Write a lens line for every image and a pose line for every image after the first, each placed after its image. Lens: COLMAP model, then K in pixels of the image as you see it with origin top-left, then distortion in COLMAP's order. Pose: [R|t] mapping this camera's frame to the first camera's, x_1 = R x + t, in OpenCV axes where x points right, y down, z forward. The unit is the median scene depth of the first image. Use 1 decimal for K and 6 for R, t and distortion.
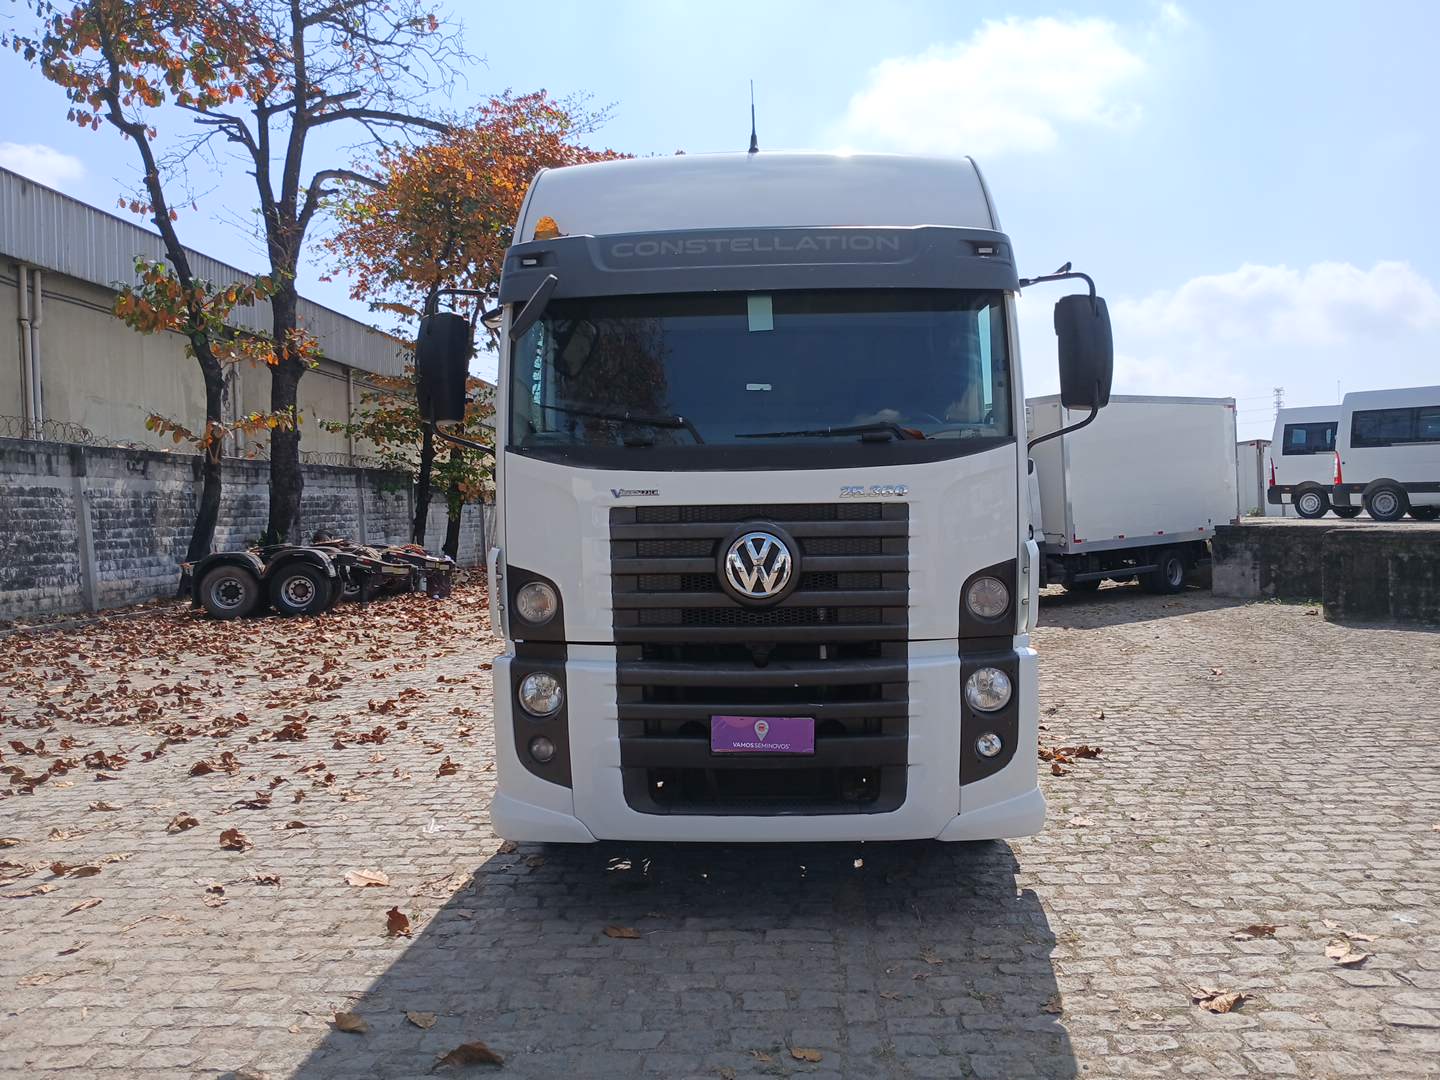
lens RADIAL K [[1099.8, 0, 720.0], [0, 1099.8, 540.0], [0, 0, 1]] dist [0.060136, -0.139824]
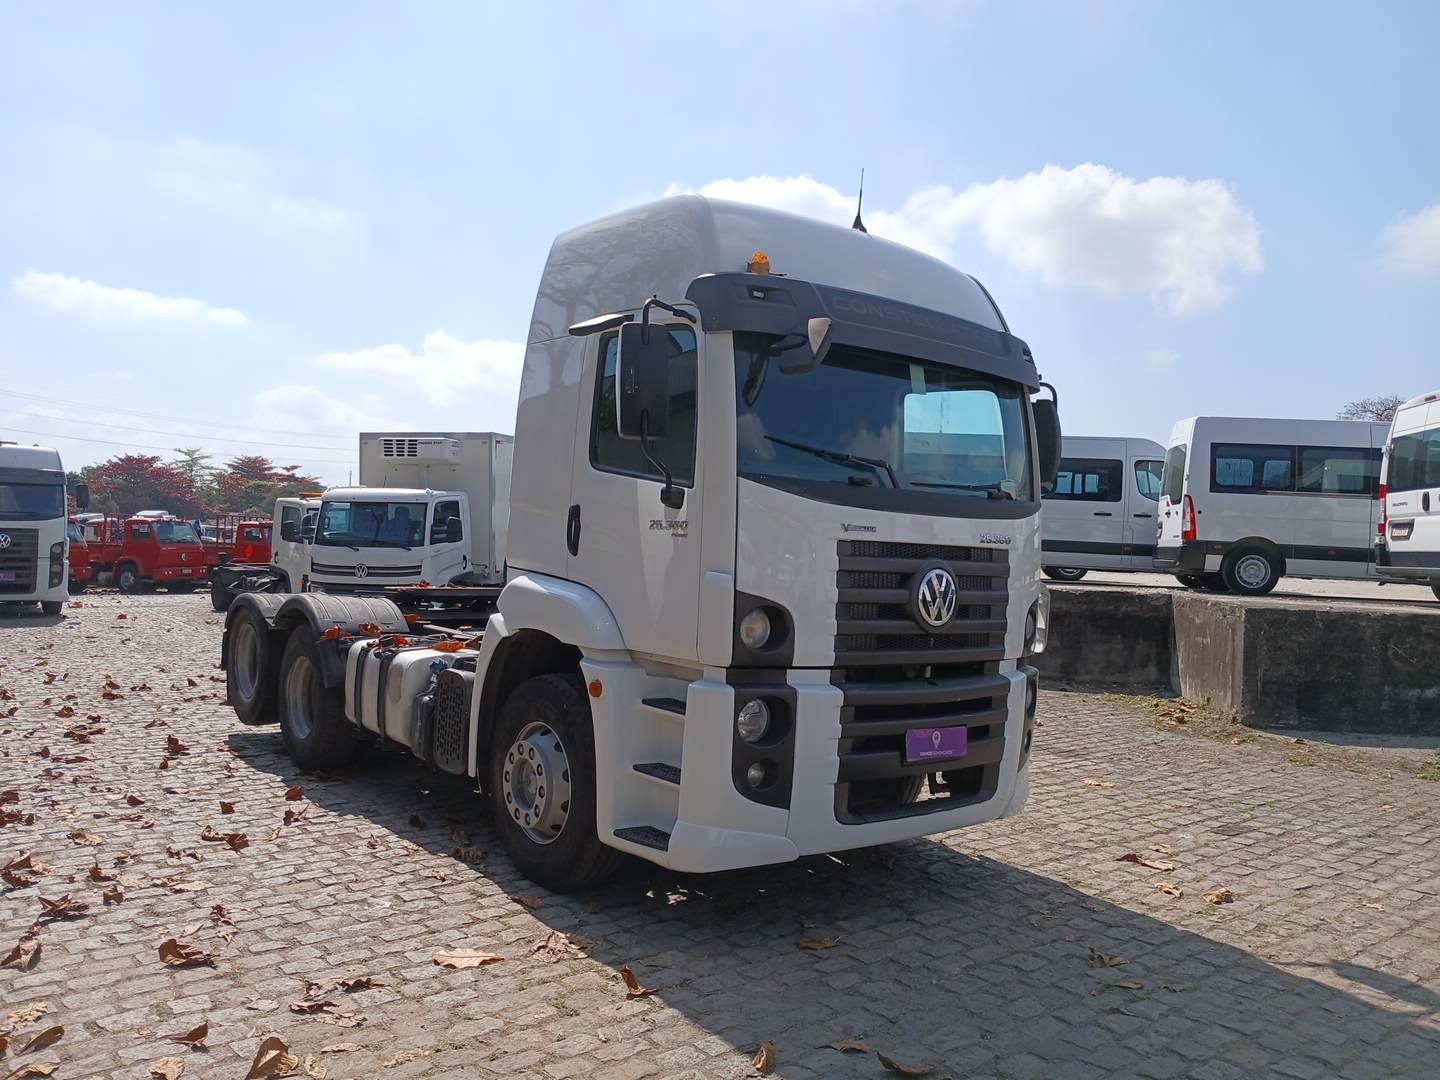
lens RADIAL K [[1099.8, 0, 720.0], [0, 1099.8, 540.0], [0, 0, 1]] dist [0.060136, -0.139824]
pose [[0.747804, 0.050287, 0.662012, -0.893802], [-0.031817, 0.998696, -0.039922, 0.016469], [-0.663156, 0.008791, 0.748429, 0.278127]]
